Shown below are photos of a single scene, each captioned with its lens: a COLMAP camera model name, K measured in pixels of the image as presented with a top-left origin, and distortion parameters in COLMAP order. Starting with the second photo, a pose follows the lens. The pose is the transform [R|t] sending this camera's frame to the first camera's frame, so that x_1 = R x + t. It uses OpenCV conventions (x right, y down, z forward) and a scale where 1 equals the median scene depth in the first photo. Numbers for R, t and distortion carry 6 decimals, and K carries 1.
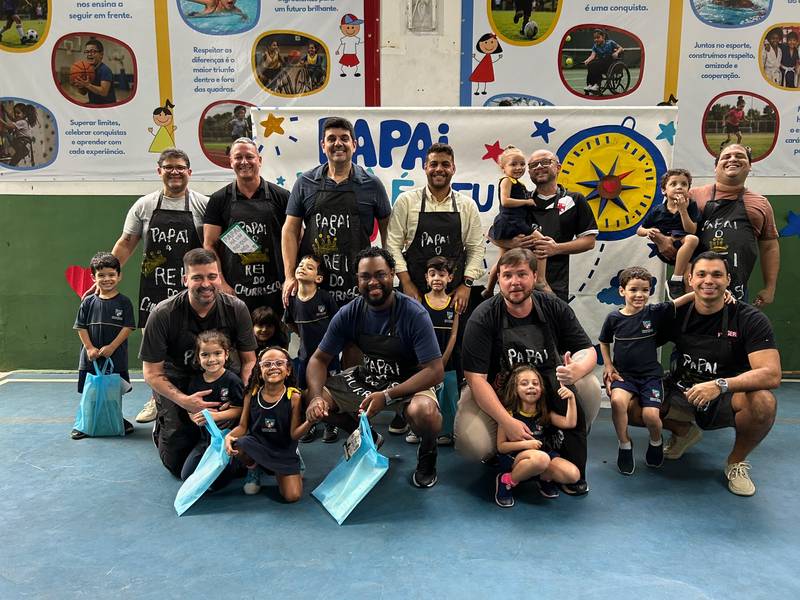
lens RADIAL K [[657.1, 0, 400.0], [0, 657.1, 300.0], [0, 0, 1]] dist [0.034607, -0.012231]
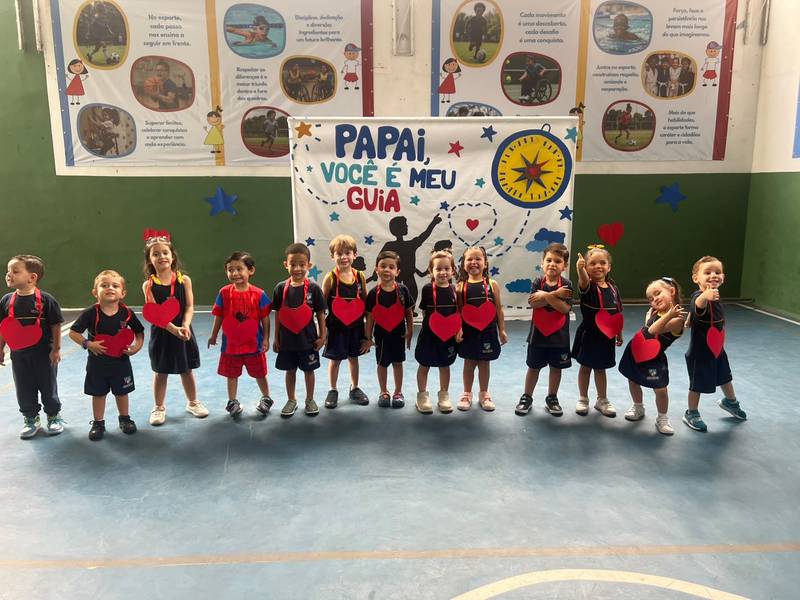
lens RADIAL K [[657.1, 0, 400.0], [0, 657.1, 300.0], [0, 0, 1]] dist [0.034607, -0.012231]
pose [[0.998400, -0.014804, 0.054569, -0.056706], [0.011651, 0.998269, 0.057647, 0.023138], [-0.055328, -0.056919, 0.996845, -0.407338]]
